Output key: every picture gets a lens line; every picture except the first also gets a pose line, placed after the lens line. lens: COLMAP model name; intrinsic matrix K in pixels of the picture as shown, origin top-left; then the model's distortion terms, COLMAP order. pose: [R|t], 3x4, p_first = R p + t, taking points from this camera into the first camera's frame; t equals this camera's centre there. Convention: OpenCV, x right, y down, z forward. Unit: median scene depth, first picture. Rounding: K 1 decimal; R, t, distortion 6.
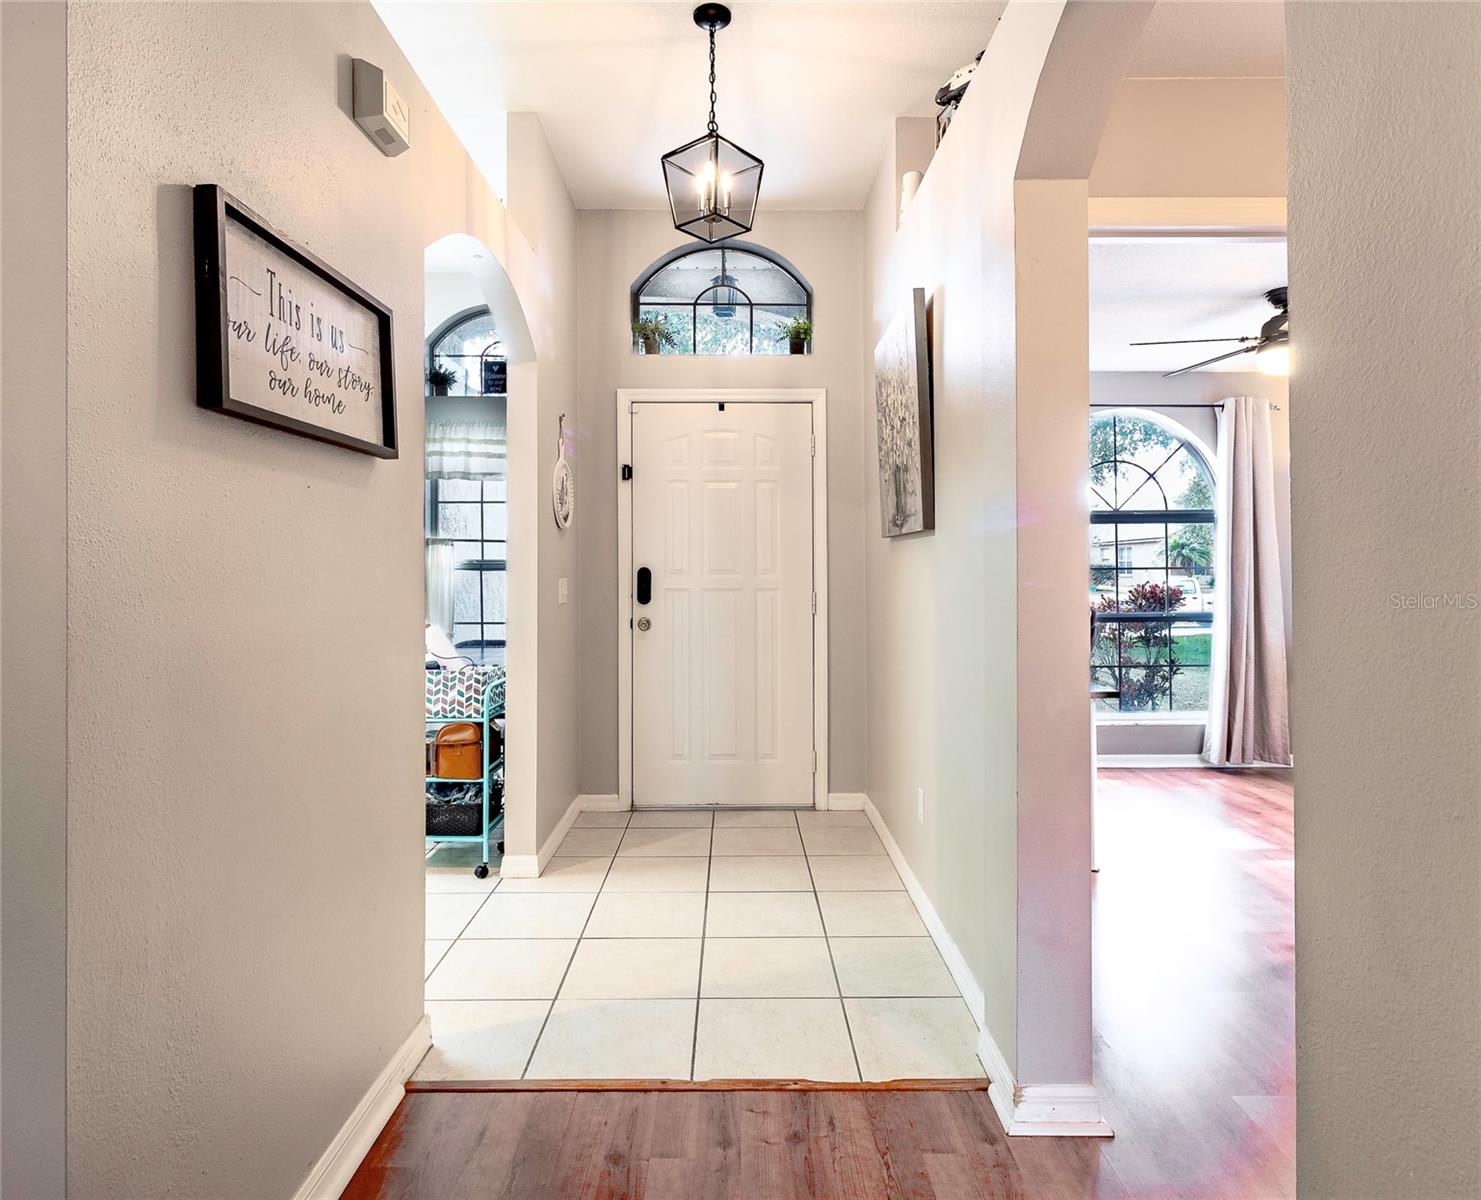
lens RADIAL K [[857.7, 0, 746.3], [0, 857.7, 558.5], [0, 0, 1]] dist [-0.005645, -0.000681]
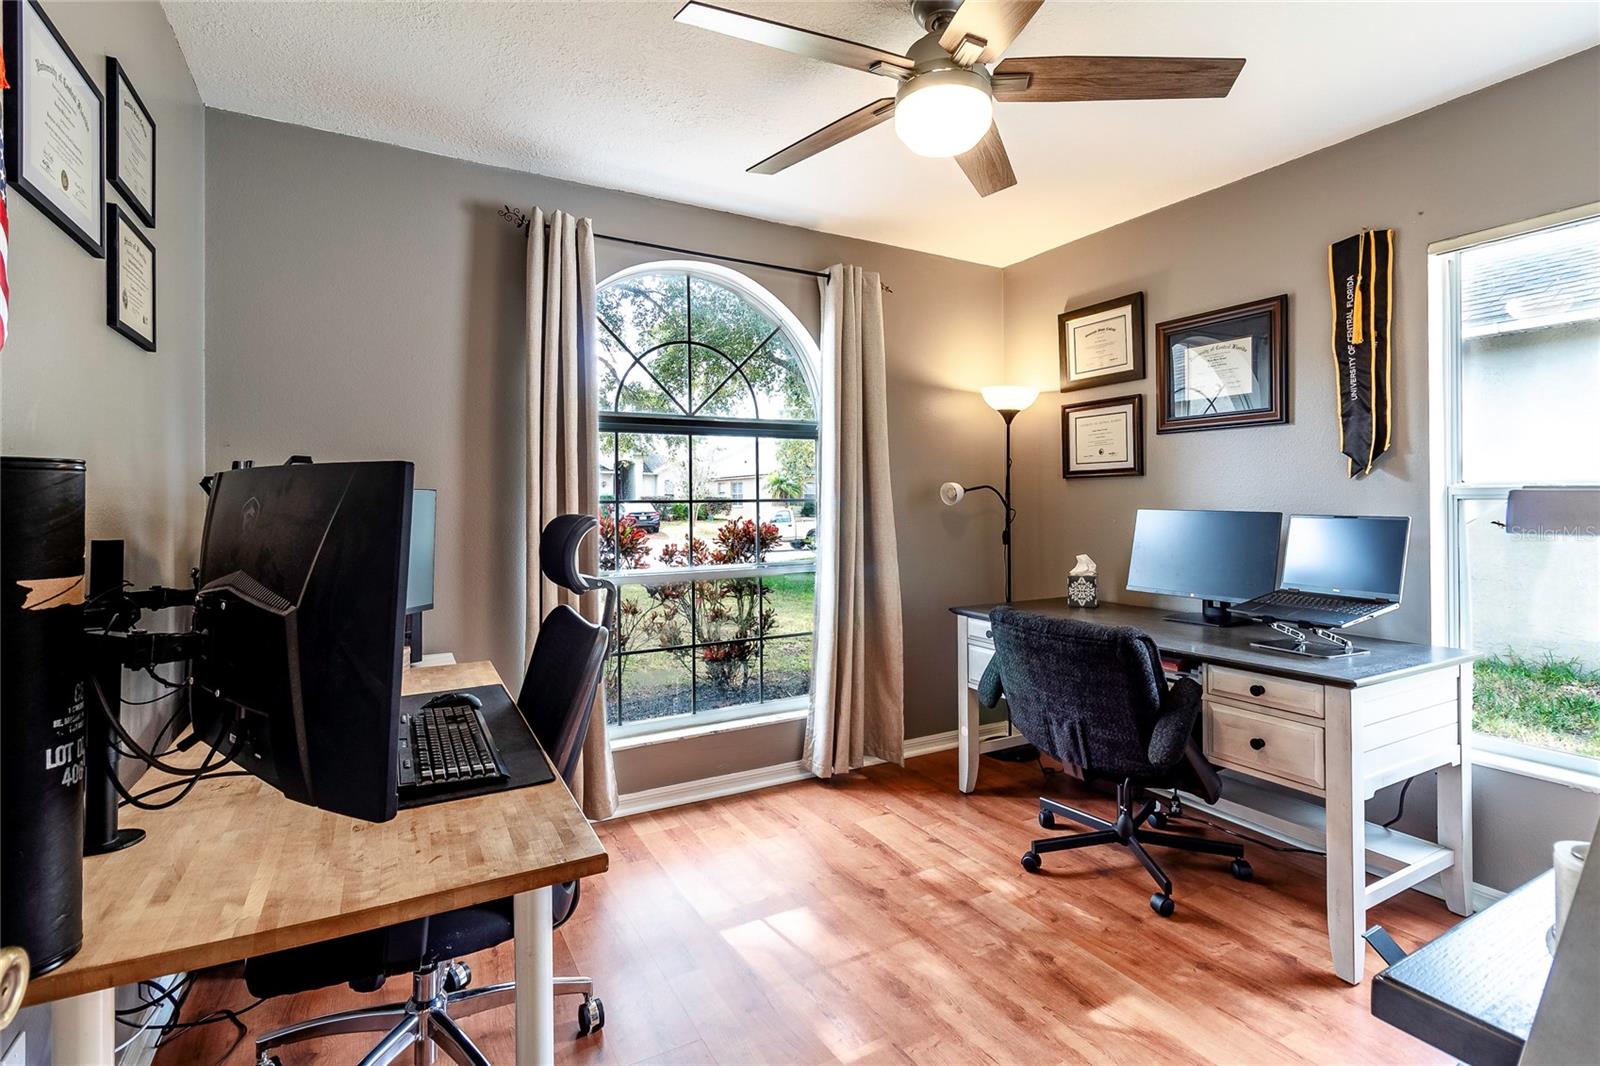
lens RADIAL K [[760.6, 0, 803.4], [0, 760.6, 496.9], [0, 0, 1]] dist [0.001725, 0.000310]
pose [[0.877508, 0.000207, 0.479562, 0.221195], [-0.003433, 0.999977, 0.005851, 0.004891], [-0.479550, -0.006781, 0.877489, 0.427598]]
